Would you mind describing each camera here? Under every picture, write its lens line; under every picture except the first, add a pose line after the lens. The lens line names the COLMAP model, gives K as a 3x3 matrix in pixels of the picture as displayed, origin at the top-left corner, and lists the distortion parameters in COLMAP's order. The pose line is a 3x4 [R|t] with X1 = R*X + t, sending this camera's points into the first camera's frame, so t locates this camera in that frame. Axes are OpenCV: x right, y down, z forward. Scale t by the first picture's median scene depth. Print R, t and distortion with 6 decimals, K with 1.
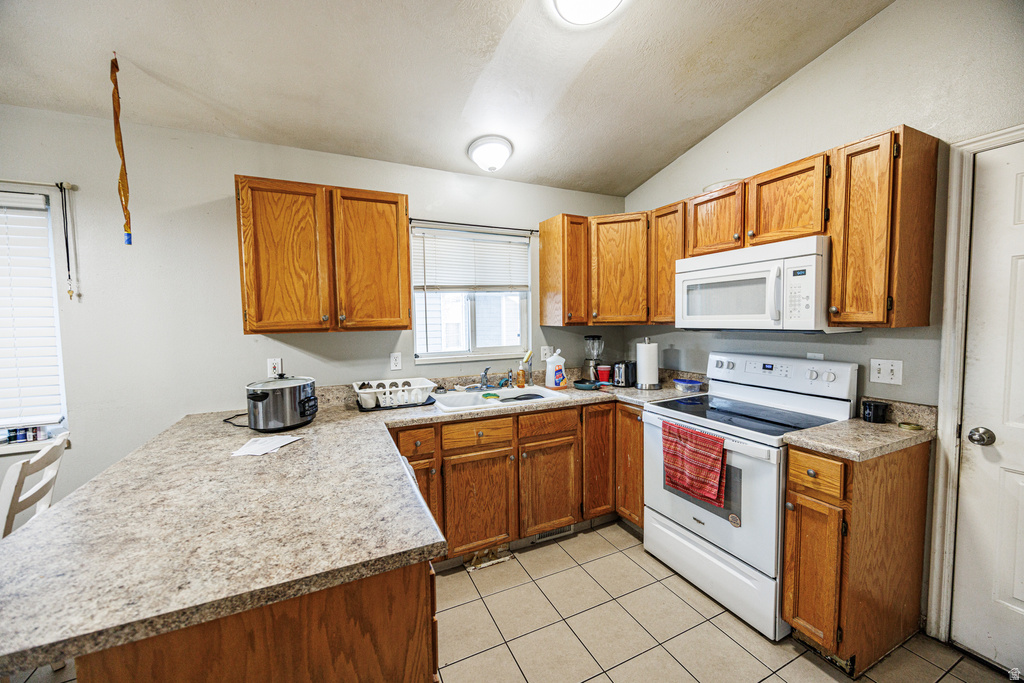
lens RADIAL K [[394.5, 0, 518.5], [0, 394.5, 339.5], [0, 0, 1]] dist [-0.004064, 0.000021]
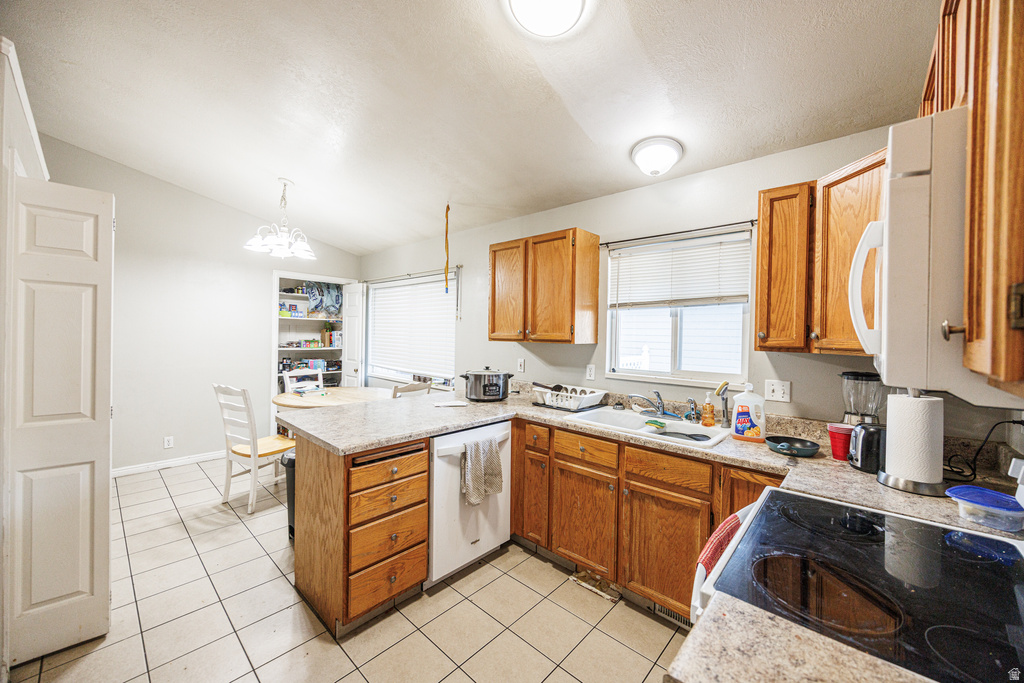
lens RADIAL K [[394.5, 0, 513.4], [0, 394.5, 336.3], [0, 0, 1]] dist [-0.004064, 0.000021]
pose [[0.360049, 0.028092, -0.932510, 0.796316], [-0.073975, 0.997259, 0.001481, -0.038275], [0.929996, 0.068449, 0.361141, 0.461612]]
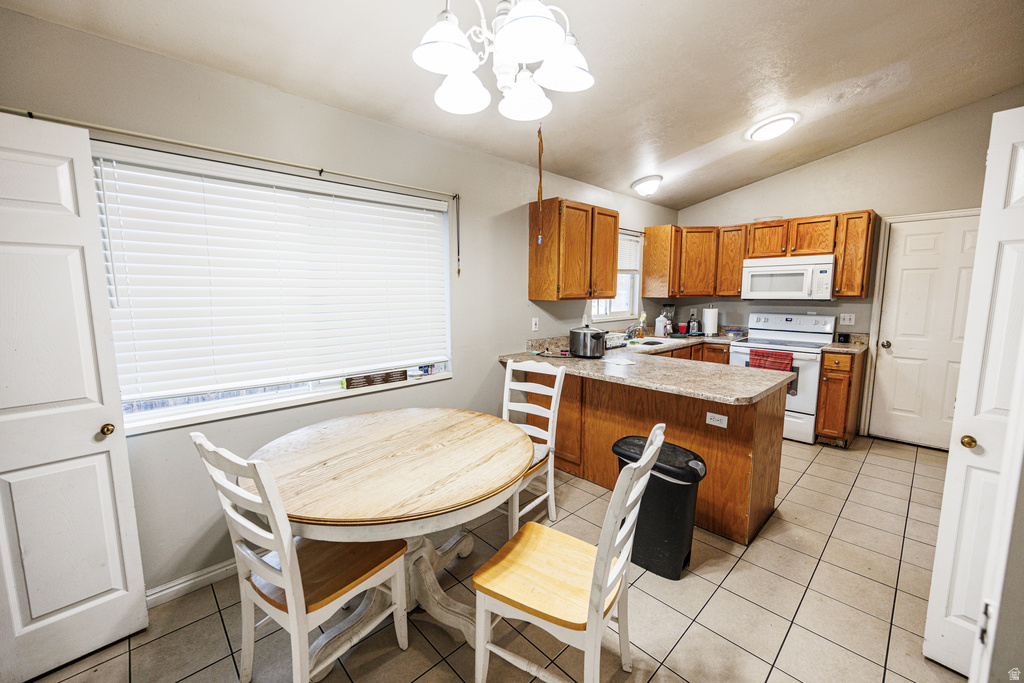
lens RADIAL K [[394.5, 0, 543.7], [0, 394.5, 339.5], [0, 0, 1]] dist [-0.004064, 0.000021]
pose [[0.946552, -0.027293, 0.321395, -1.130445], [0.006659, 0.997855, 0.065124, 0.035064], [-0.322483, -0.059503, 0.944703, -0.423482]]
